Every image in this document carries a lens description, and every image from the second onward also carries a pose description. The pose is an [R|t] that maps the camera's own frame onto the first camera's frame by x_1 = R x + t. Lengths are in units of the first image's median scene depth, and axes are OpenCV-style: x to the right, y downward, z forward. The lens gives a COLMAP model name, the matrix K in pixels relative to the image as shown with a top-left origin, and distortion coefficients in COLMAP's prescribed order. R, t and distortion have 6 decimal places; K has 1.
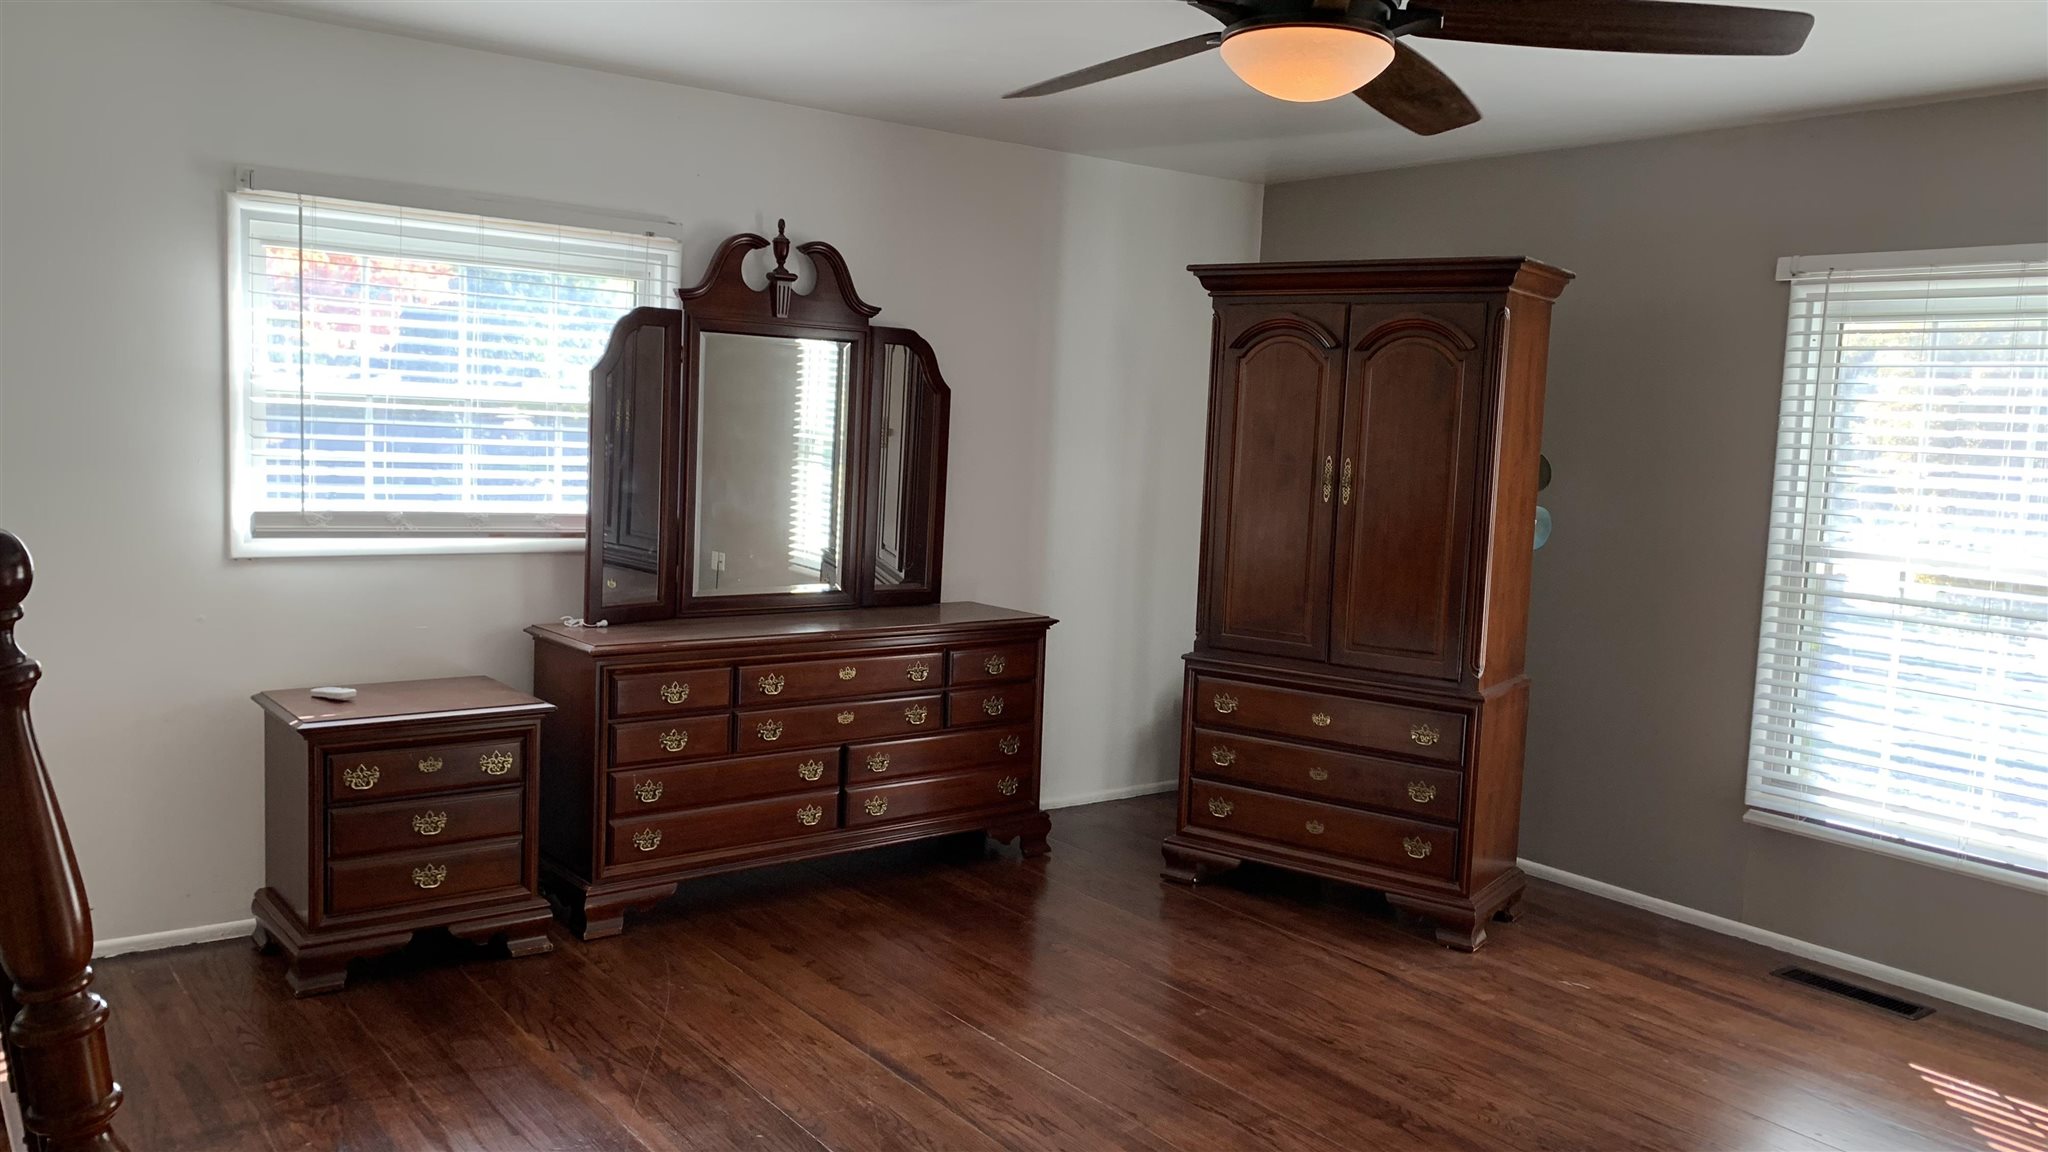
lens RADIAL K [[1619.4, 0, 1022.7], [0, 1619.4, 580.3], [0, 0, 1]] dist [0.069816, -0.005351]
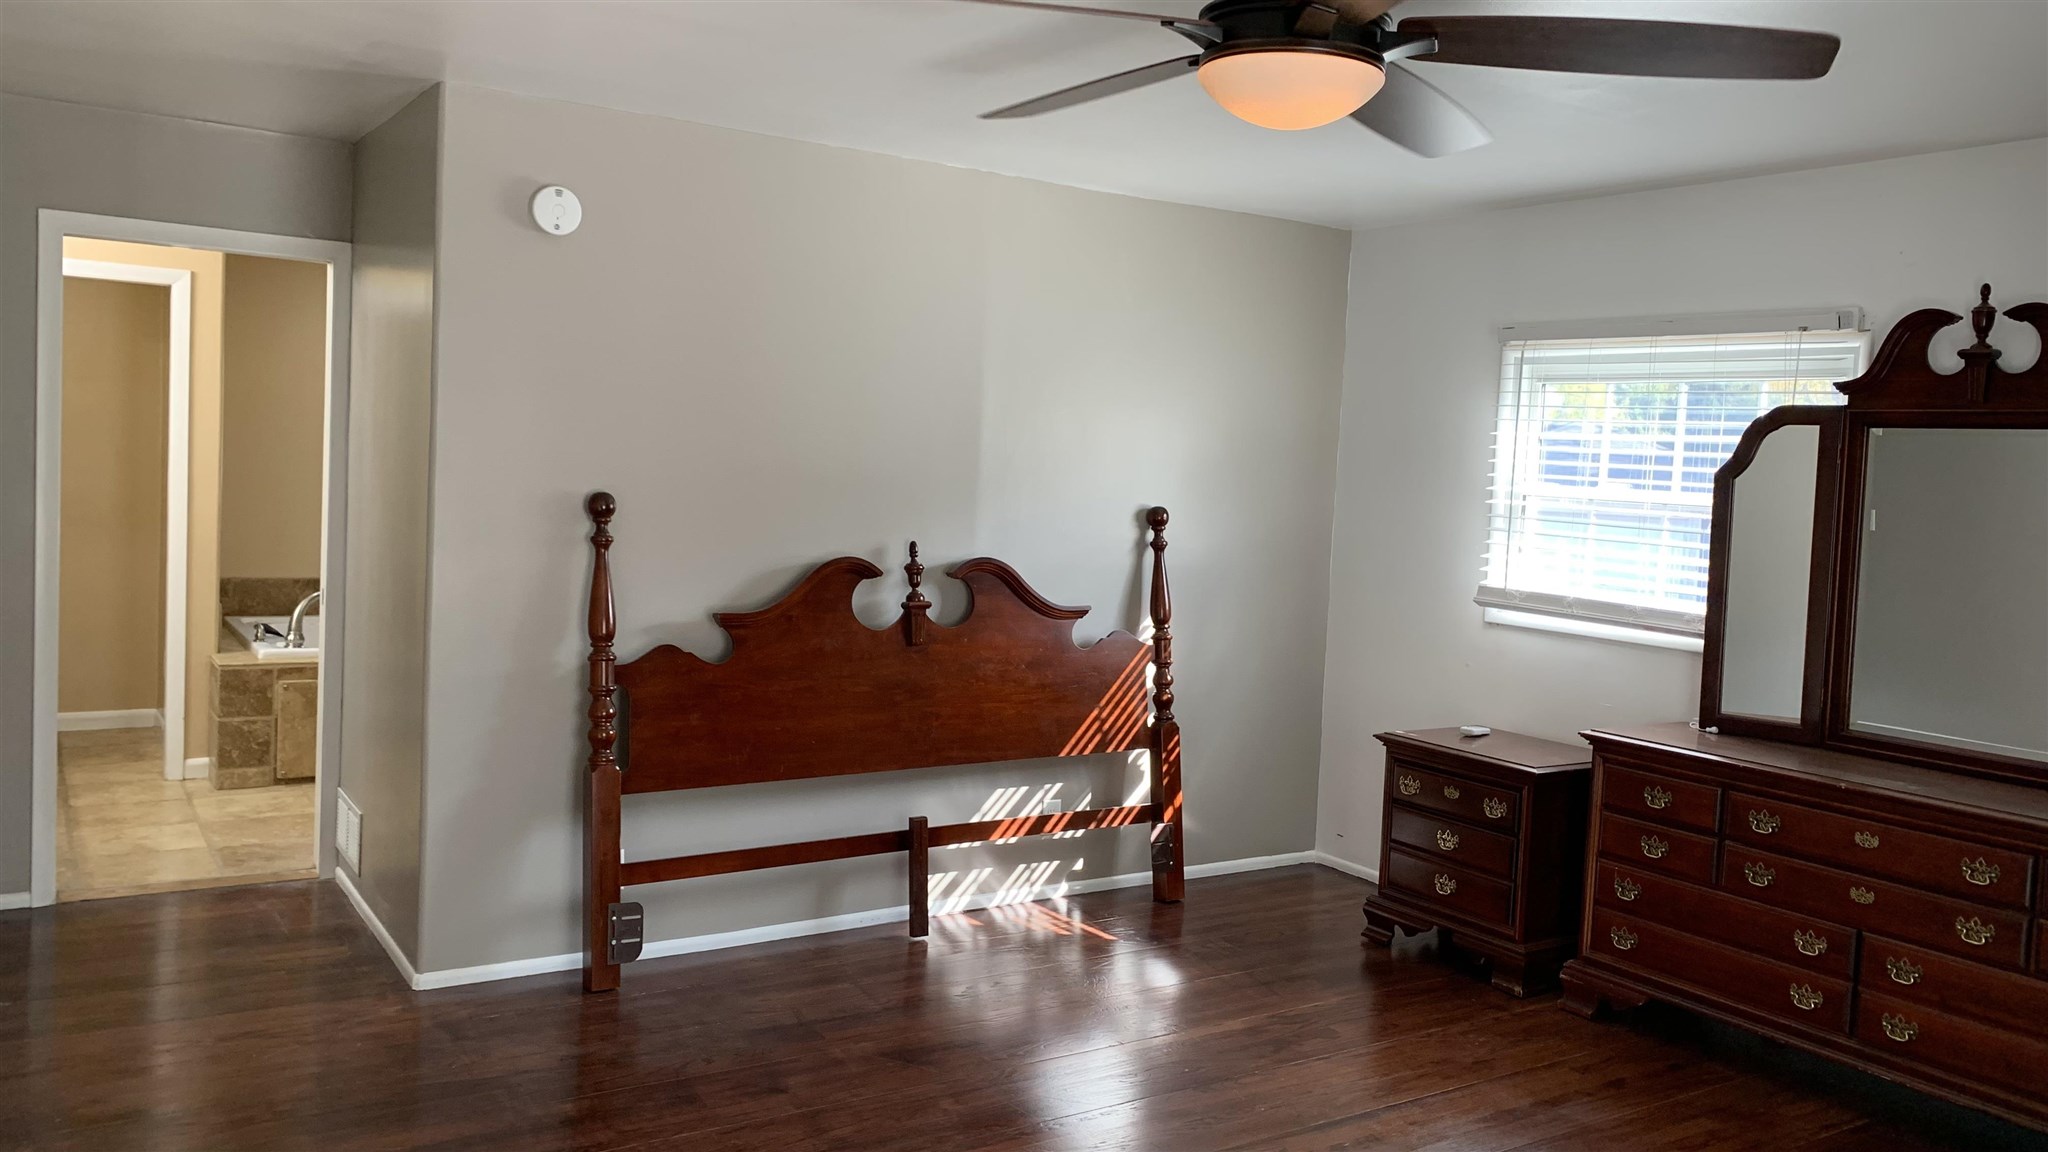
lens RADIAL K [[1619.4, 0, 1024.8], [0, 1619.4, 565.2], [0, 0, 1]] dist [0.069816, -0.005351]
pose [[-0.079327, 0.019851, -0.996651, 0.754395], [-0.161040, 0.986414, 0.032465, -0.036476], [0.983755, 0.163076, -0.075053, 0.653087]]
